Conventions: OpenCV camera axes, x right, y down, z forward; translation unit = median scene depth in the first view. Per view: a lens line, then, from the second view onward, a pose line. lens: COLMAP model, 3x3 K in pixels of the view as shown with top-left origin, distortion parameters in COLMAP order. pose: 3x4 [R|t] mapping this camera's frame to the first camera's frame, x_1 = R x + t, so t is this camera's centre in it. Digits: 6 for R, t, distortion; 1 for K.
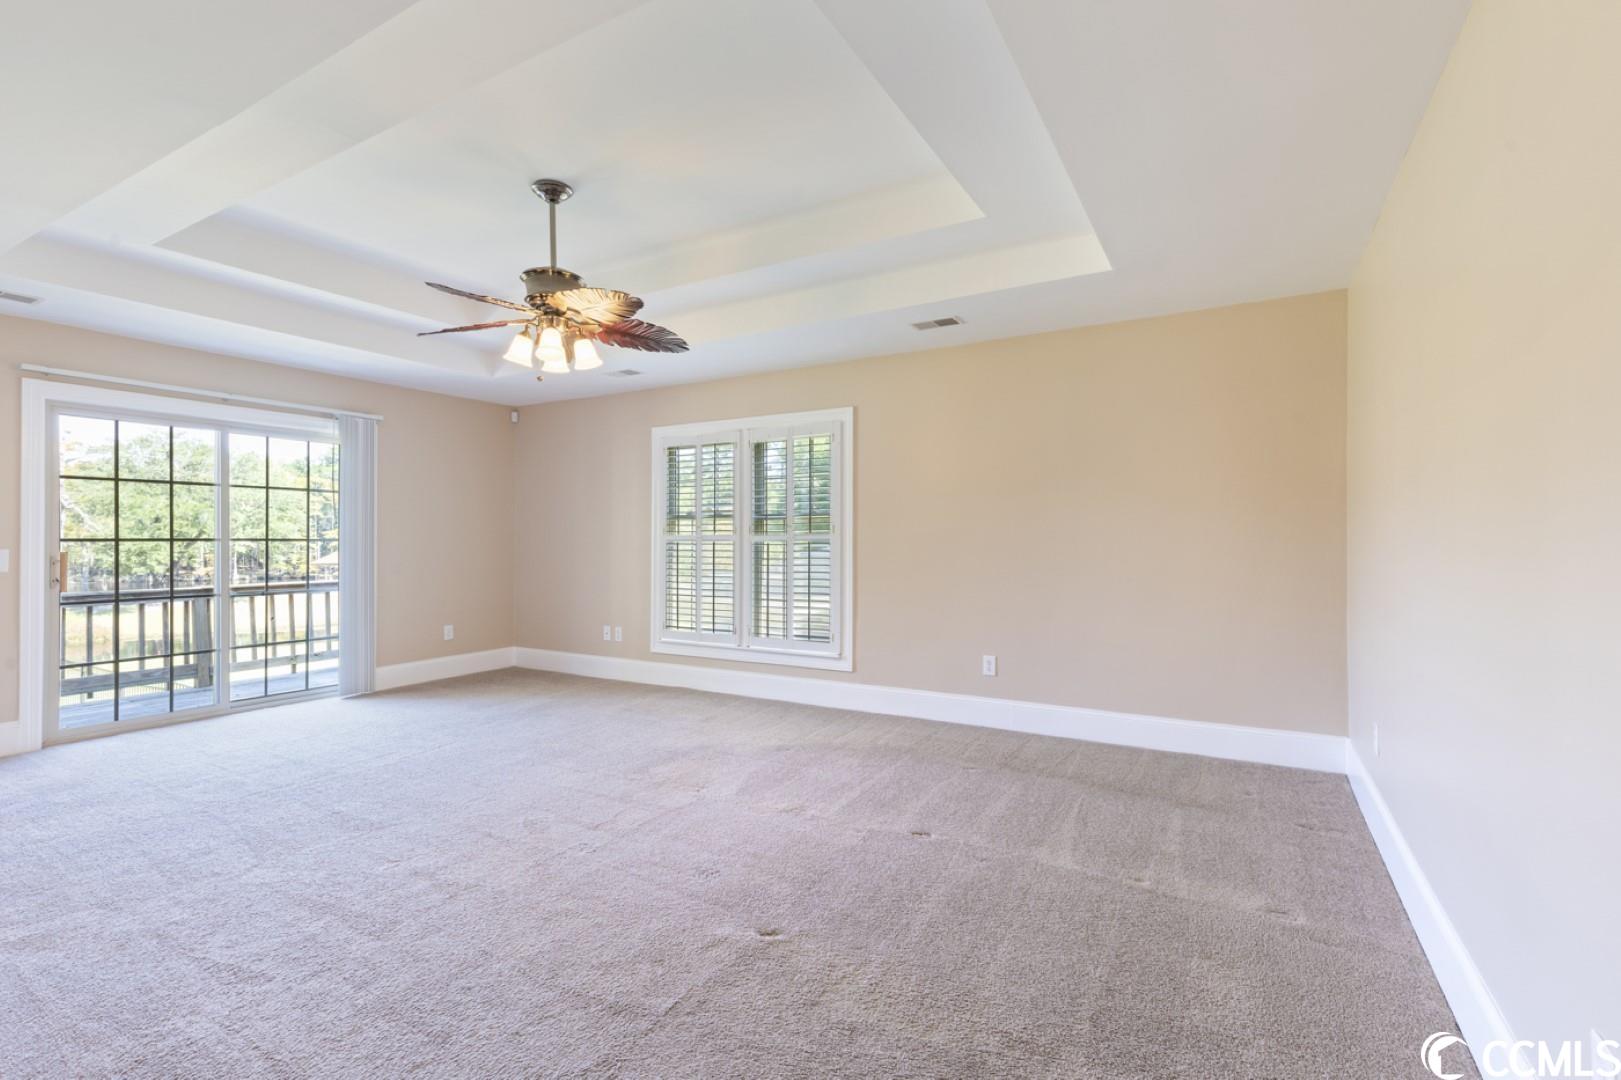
lens RADIAL K [[737.3, 0, 813.1], [0, 737.3, 538.8], [0, 0, 1]] dist [0.009039, -0.004071]
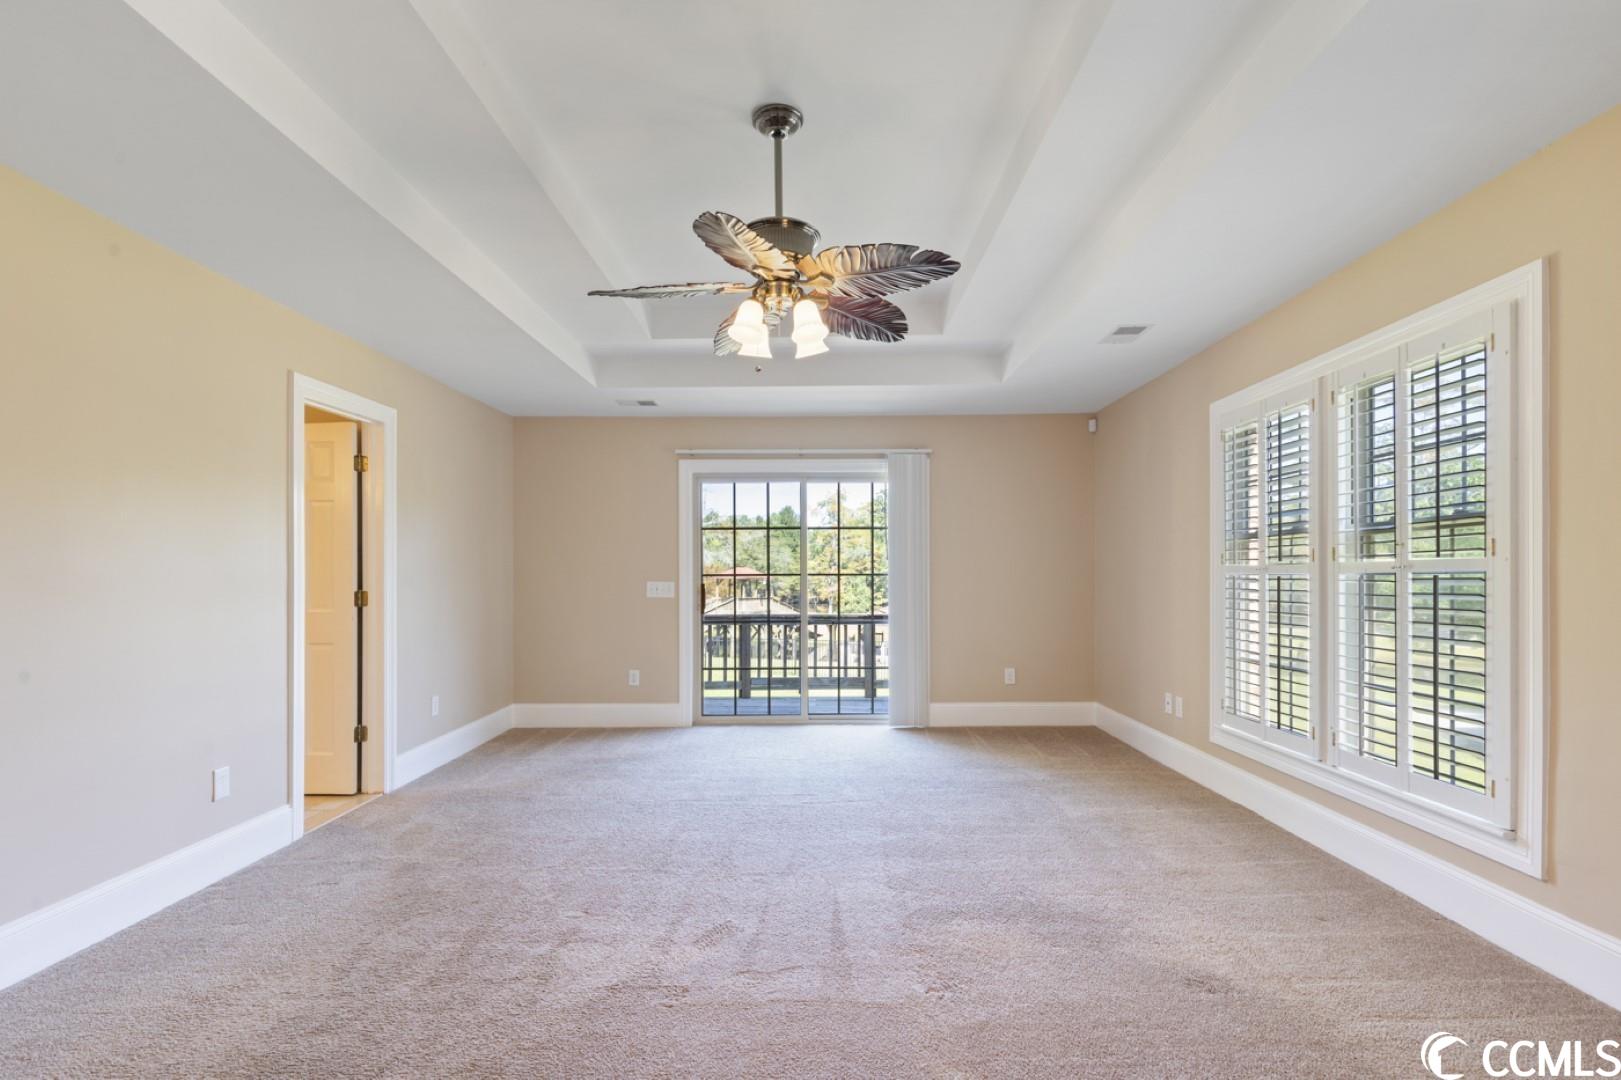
lens RADIAL K [[737.3, 0, 817.2], [0, 737.3, 576.0], [0, 0, 1]] dist [0.009039, -0.004071]
pose [[0.492304, -0.001416, -0.870422, 0.227638], [0.004678, 0.999989, 0.001019, 0.002300], [0.870411, -0.004573, 0.492305, 0.439762]]
